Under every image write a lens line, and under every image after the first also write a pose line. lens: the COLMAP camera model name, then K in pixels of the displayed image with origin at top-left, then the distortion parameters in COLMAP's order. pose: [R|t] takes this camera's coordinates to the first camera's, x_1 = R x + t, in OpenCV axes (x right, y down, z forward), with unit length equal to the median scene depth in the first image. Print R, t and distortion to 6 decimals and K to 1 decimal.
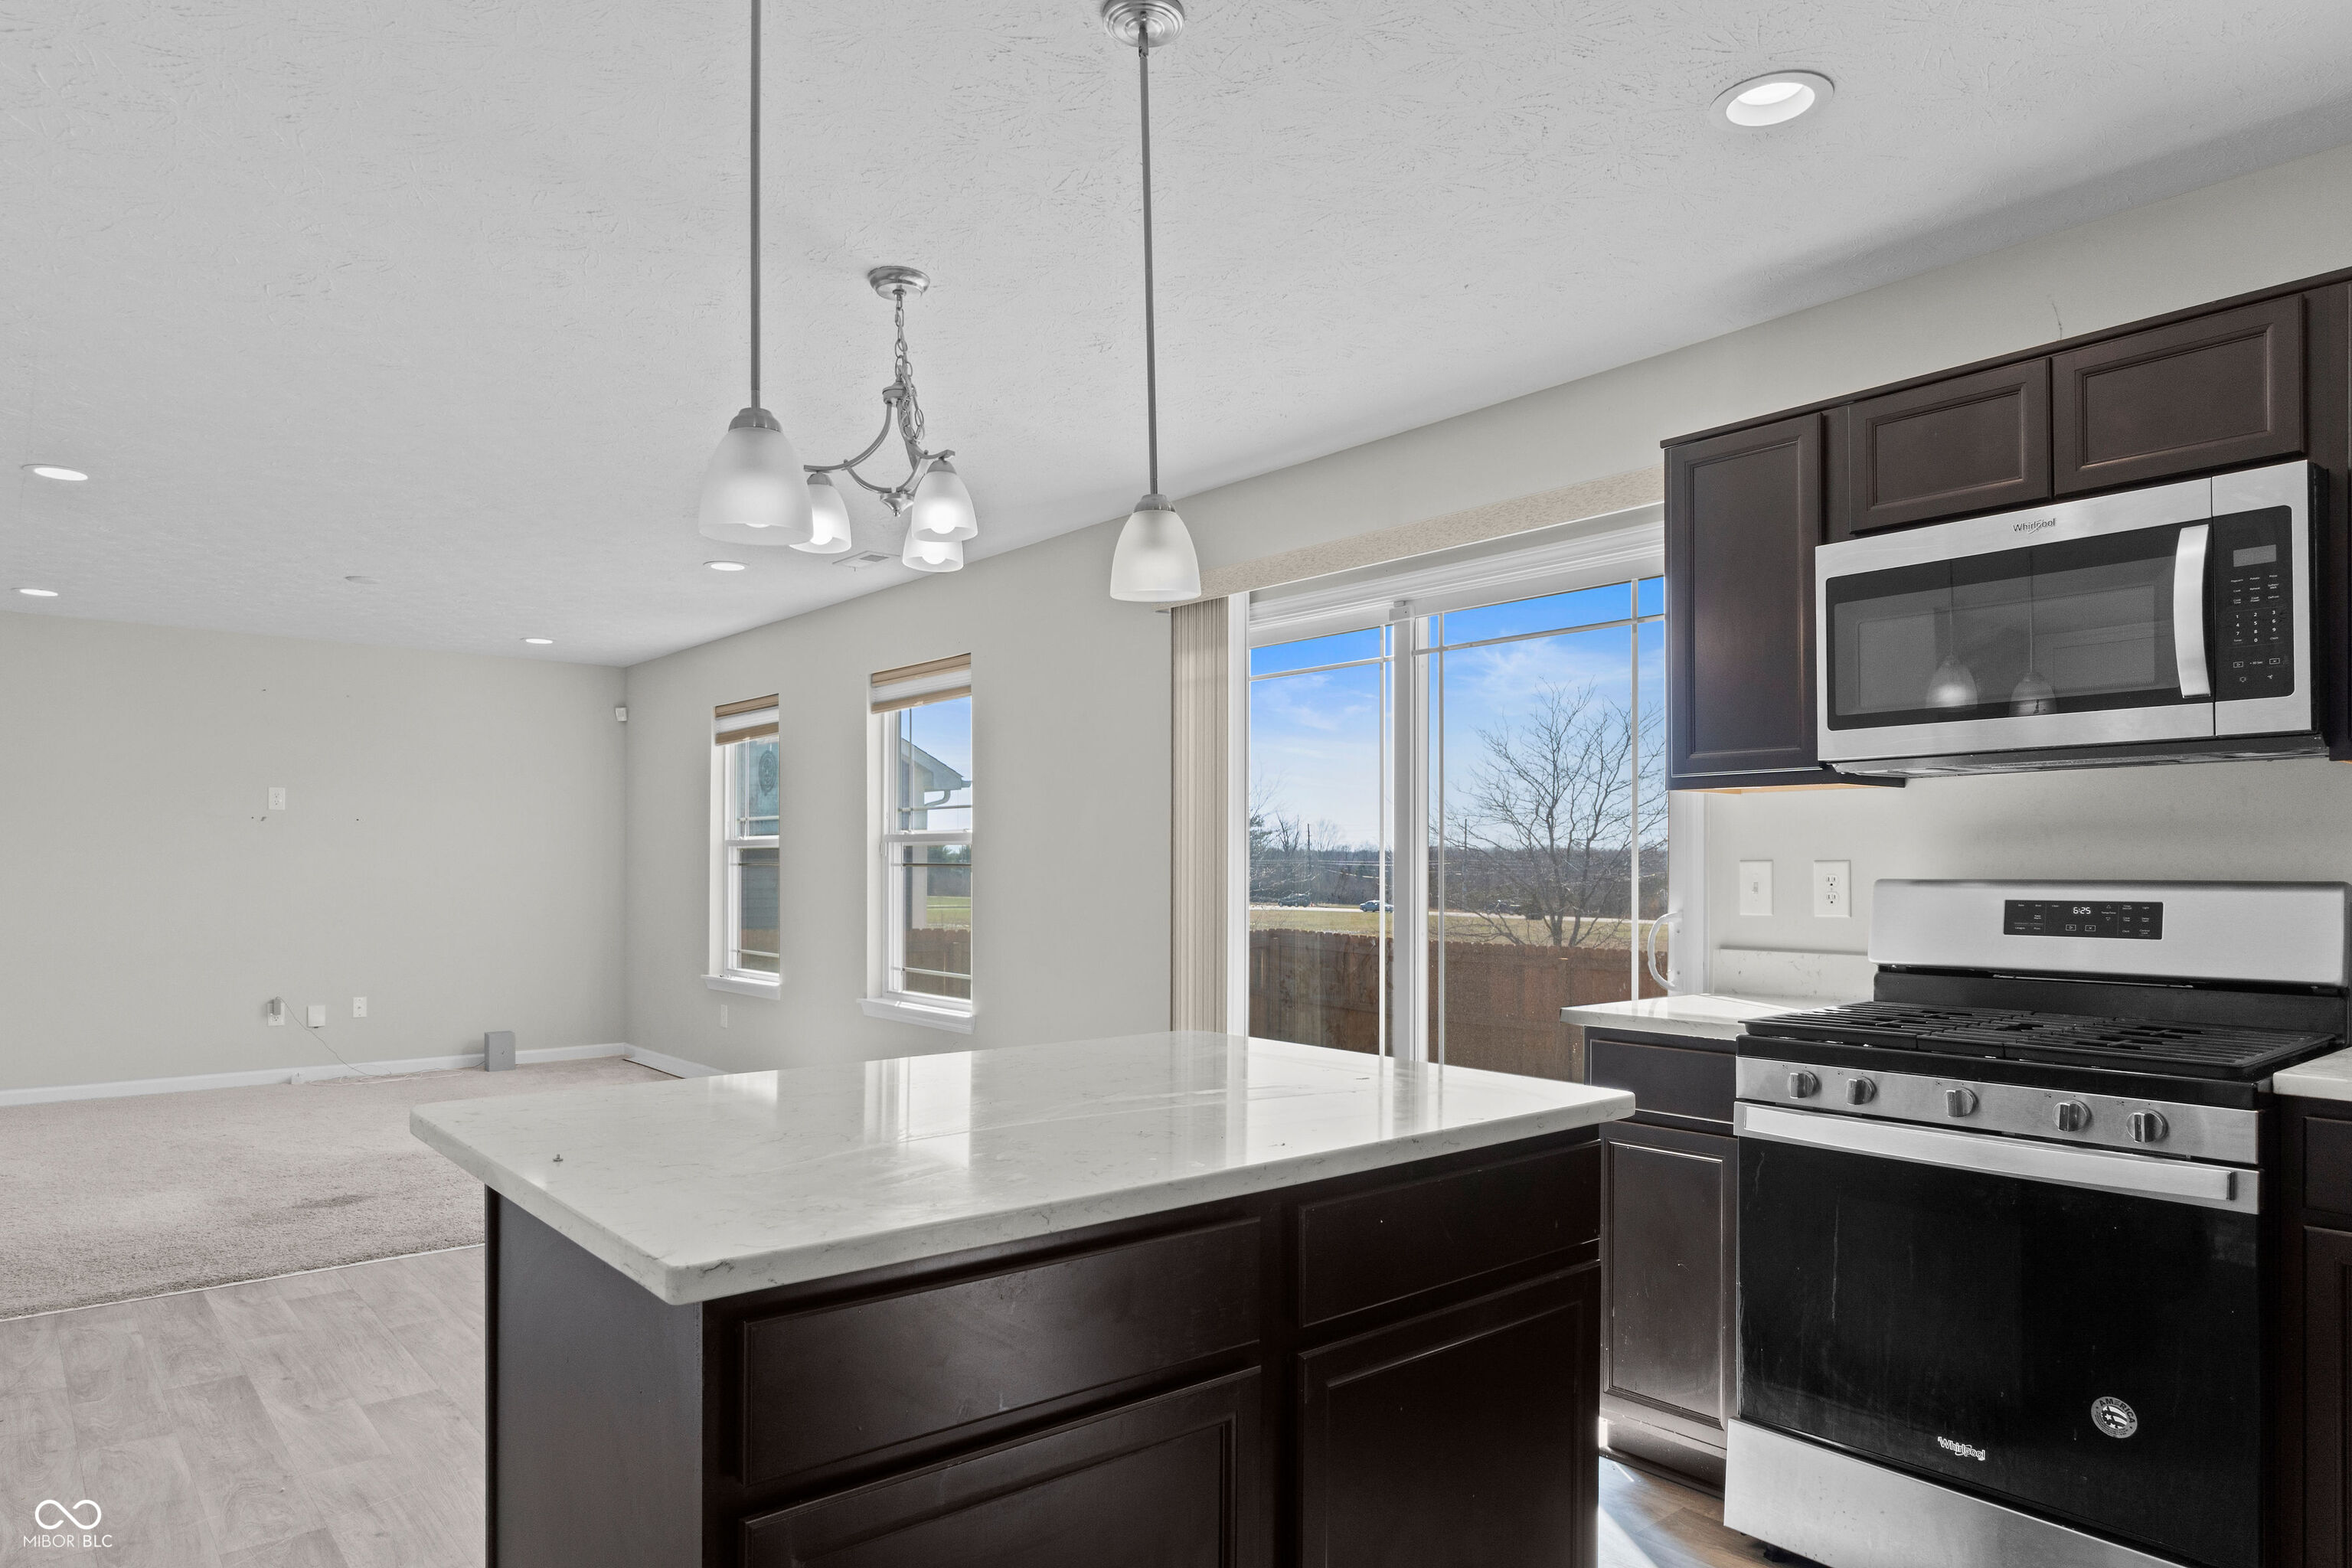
lens RADIAL K [[1472.0, 0, 1177.9], [0, 1472.0, 800.3], [0, 0, 1]] dist [-0.001503, -0.000074]
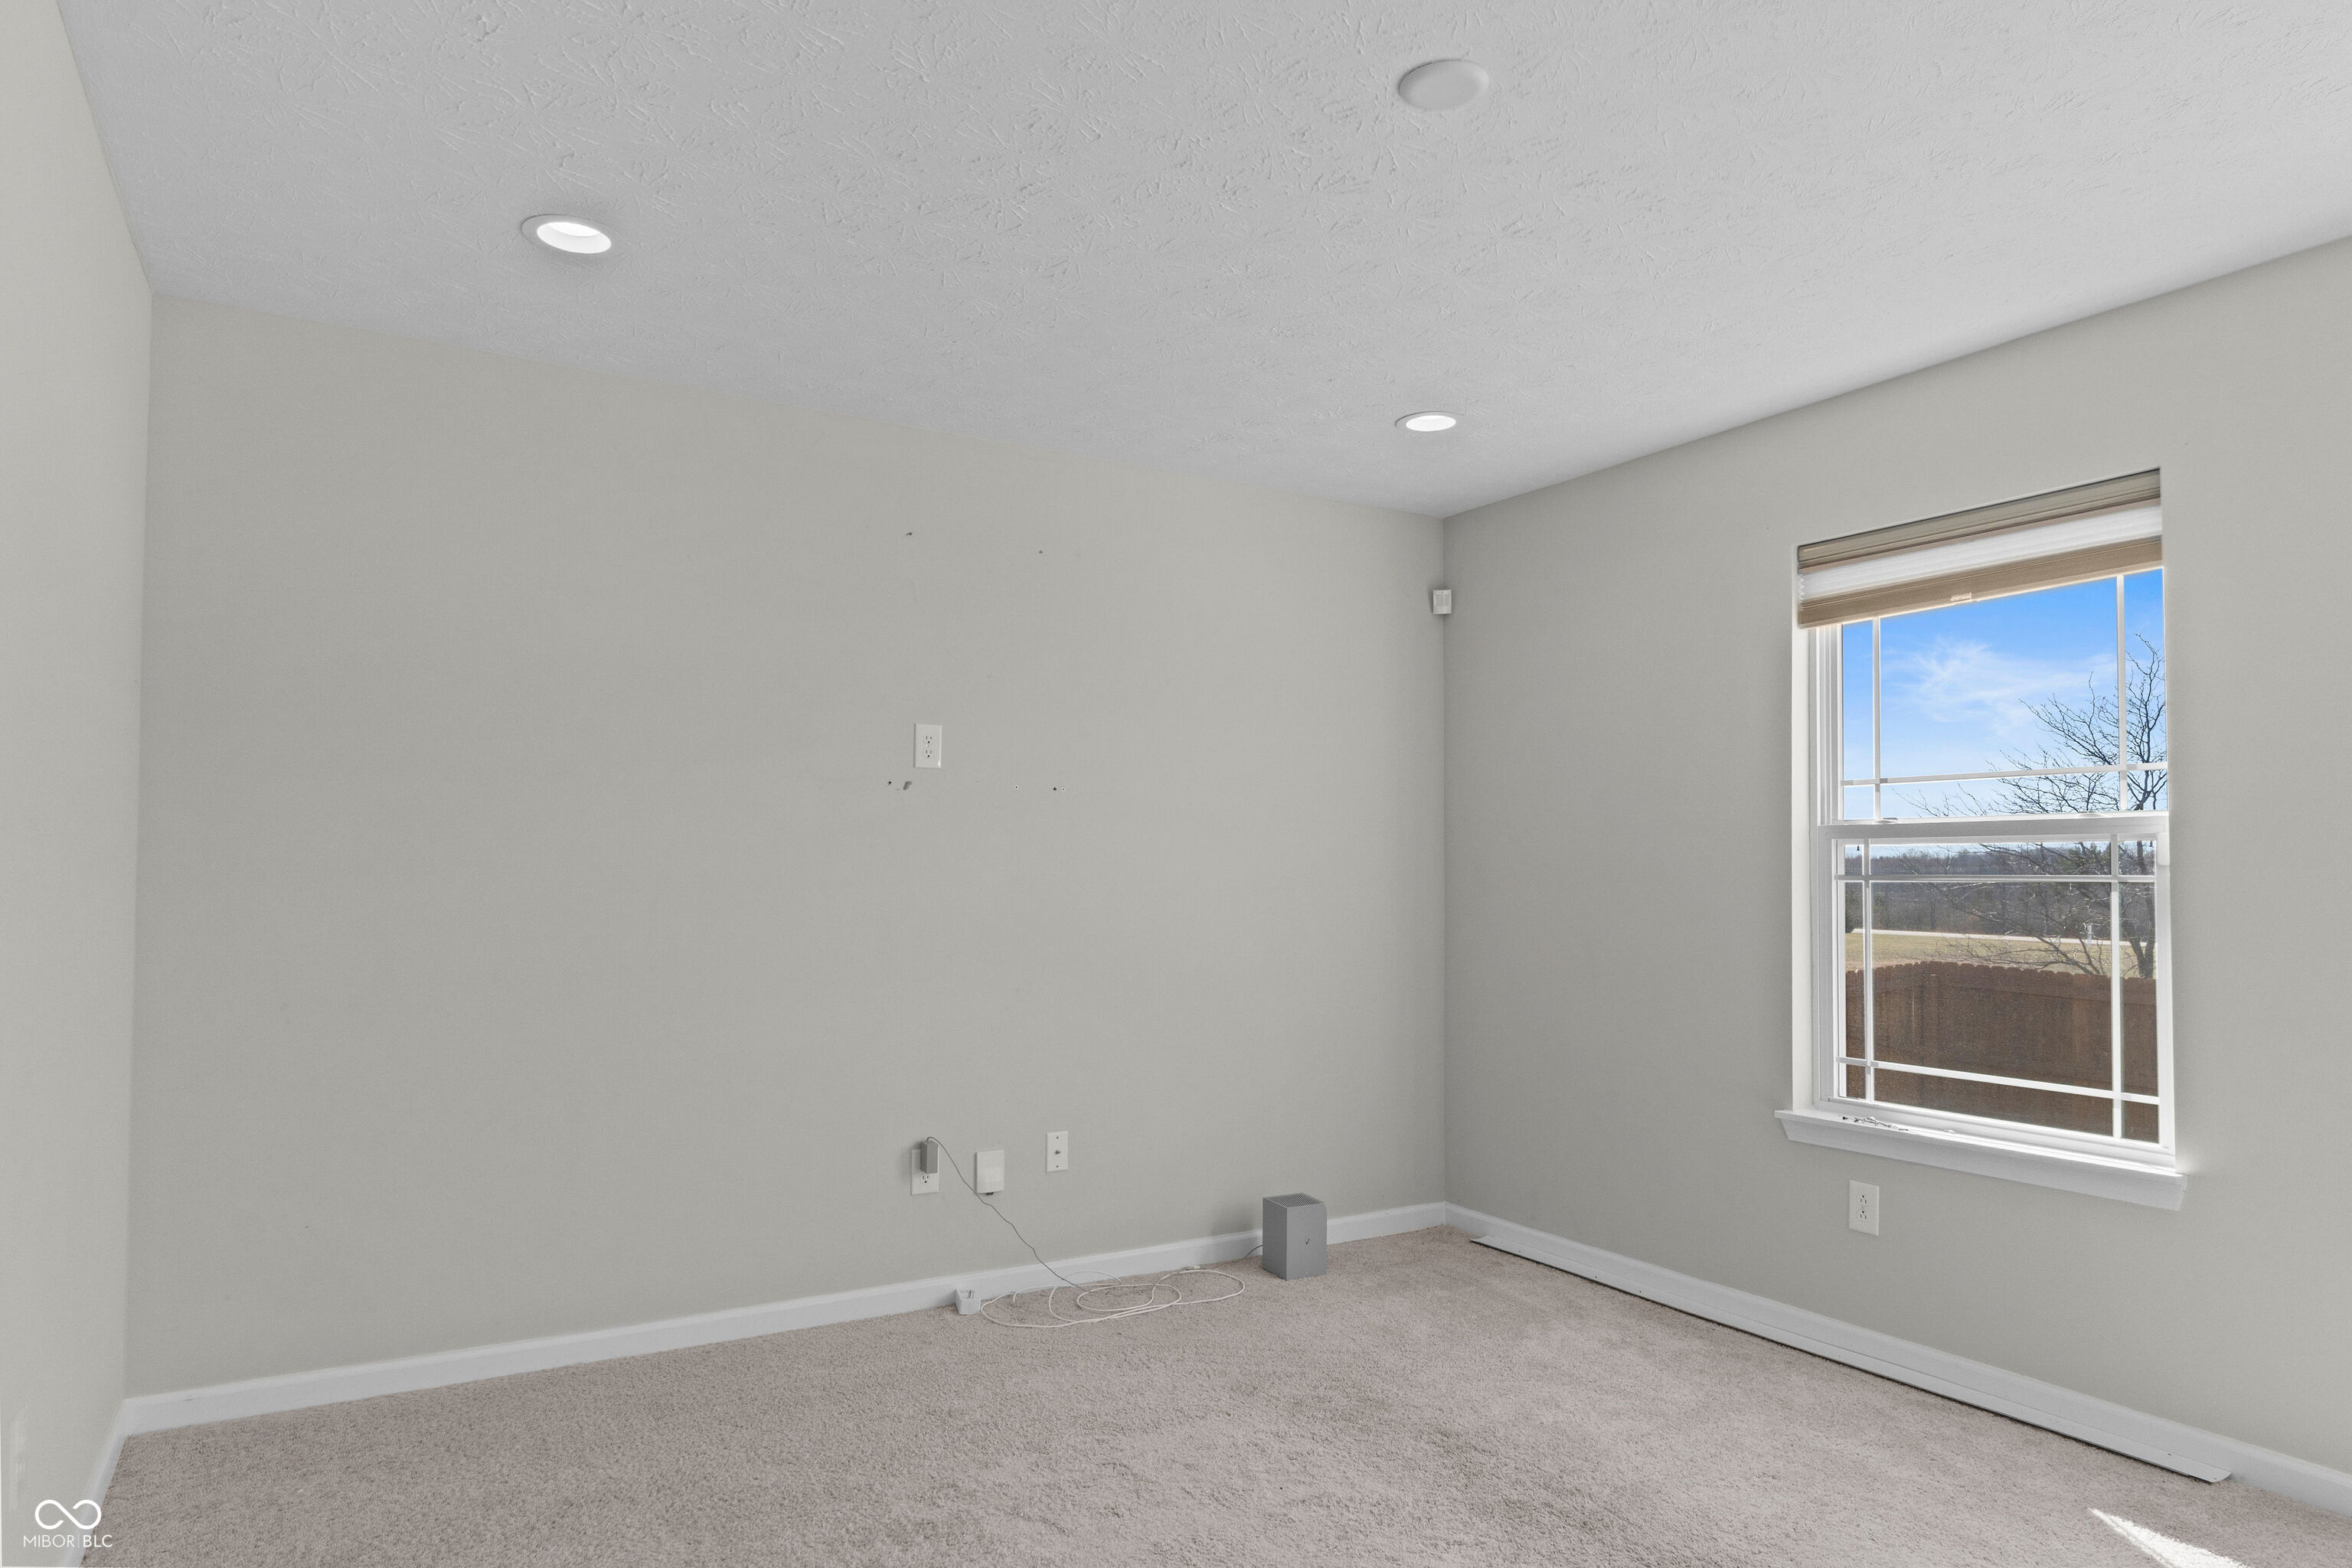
lens RADIAL K [[1472.0, 0, 1182.2], [0, 1472.0, 792.8], [0, 0, 1]] dist [-0.001503, -0.000074]
pose [[0.989359, -0.006907, -0.145332, -0.441764], [0.005189, 0.999912, -0.012199, 0.021098], [0.145404, 0.011315, 0.989308, 0.498292]]
